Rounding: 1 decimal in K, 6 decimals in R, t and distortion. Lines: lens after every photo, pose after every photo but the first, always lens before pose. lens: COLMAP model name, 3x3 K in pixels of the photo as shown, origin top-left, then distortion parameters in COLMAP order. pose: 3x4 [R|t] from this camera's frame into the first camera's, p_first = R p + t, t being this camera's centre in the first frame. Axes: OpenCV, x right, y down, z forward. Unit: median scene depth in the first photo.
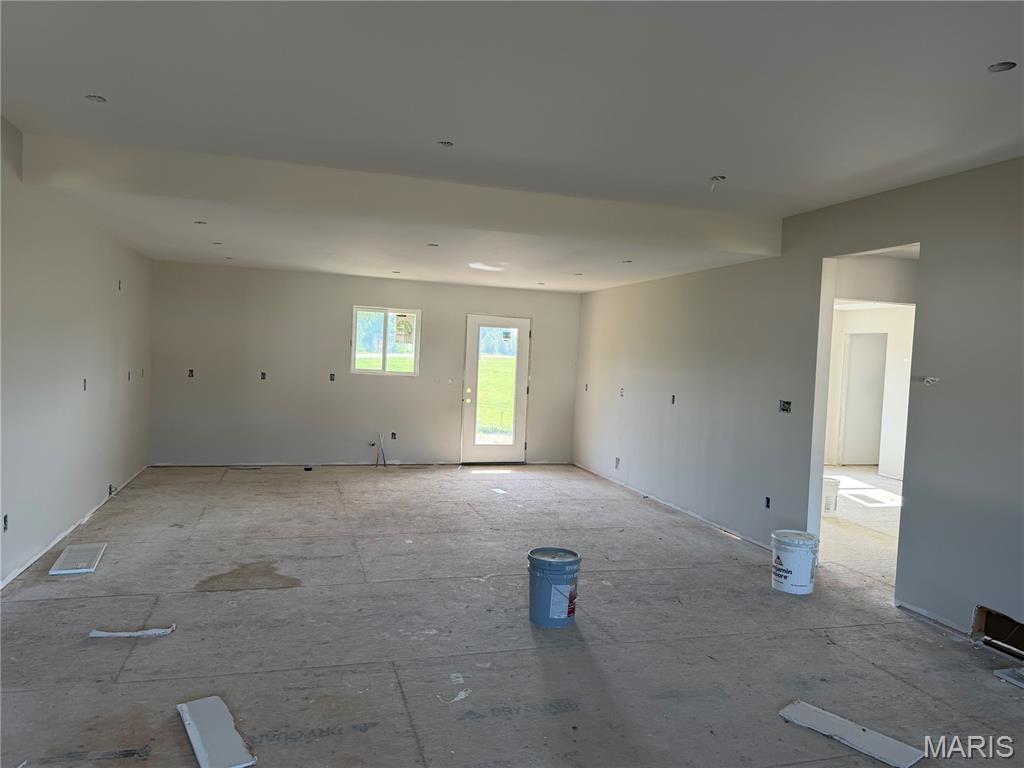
lens RADIAL K [[705.1, 0, 512.0], [0, 705.1, 384.0], [0, 0, 1]] dist [-0.000758, -0.001463]
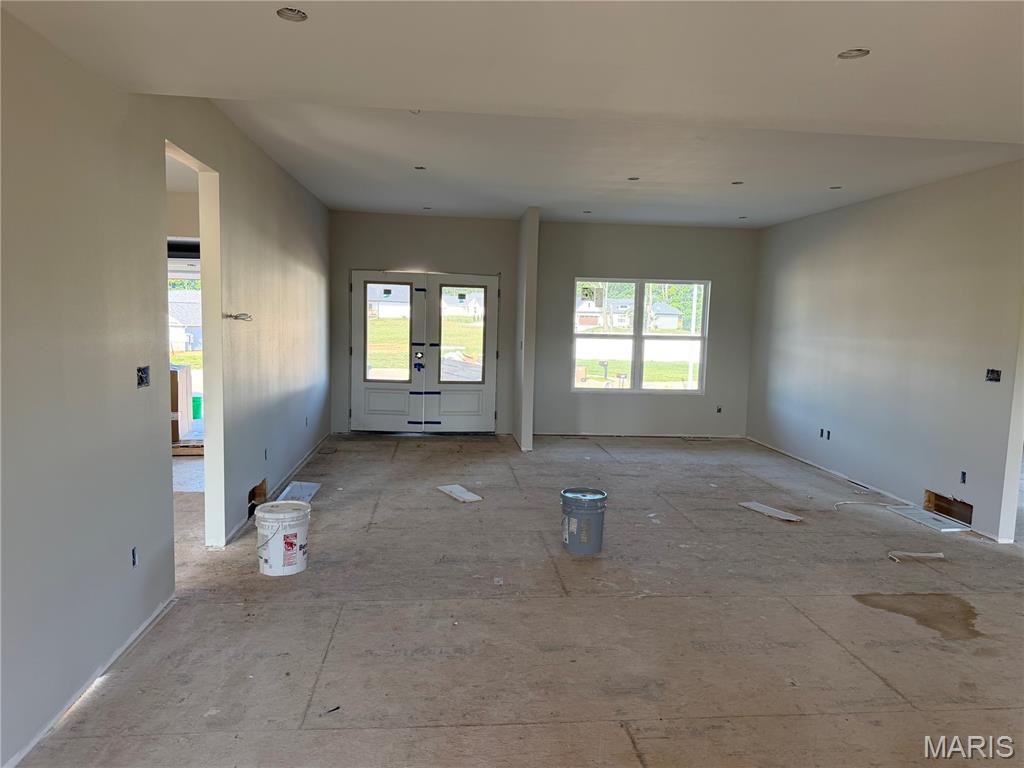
lens RADIAL K [[705.1, 0, 512.0], [0, 705.1, 384.0], [0, 0, 1]] dist [-0.000758, -0.001463]
pose [[-0.978130, -0.087875, 0.188518, -0.023477], [-0.060166, 0.987159, 0.147976, -0.089797], [-0.199100, 0.133397, -0.970858, 1.975522]]
